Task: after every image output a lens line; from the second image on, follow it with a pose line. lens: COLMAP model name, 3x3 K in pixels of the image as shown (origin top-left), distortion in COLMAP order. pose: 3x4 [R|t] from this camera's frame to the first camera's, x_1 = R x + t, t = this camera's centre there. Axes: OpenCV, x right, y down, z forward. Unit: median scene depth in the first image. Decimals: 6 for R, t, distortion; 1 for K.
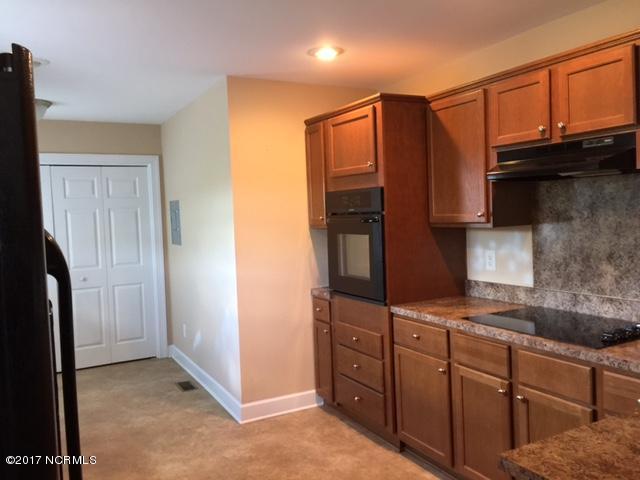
lens RADIAL K [[545.7, 0, 321.3], [0, 545.7, 240.4], [0, 0, 1]] dist [0.071311, -0.088151]
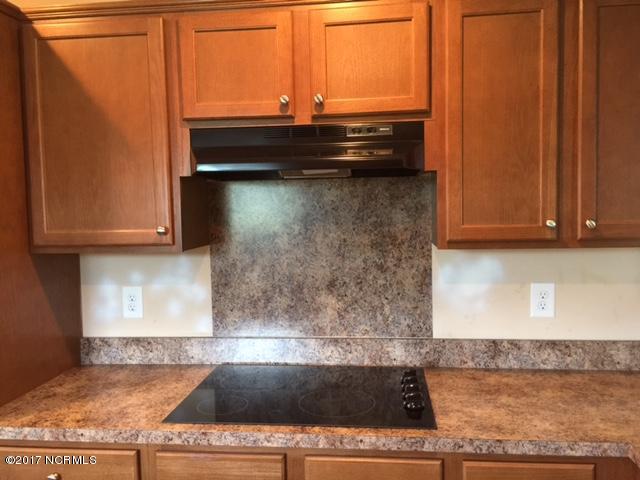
lens RADIAL K [[545.7, 0, 318.4], [0, 545.7, 235.6], [0, 0, 1]] dist [0.071311, -0.088151]
pose [[0.569320, -0.018087, 0.821917, -0.106800], [0.040888, 0.999144, -0.006335, -0.033186], [-0.821099, 0.037213, 0.569572, 0.561164]]
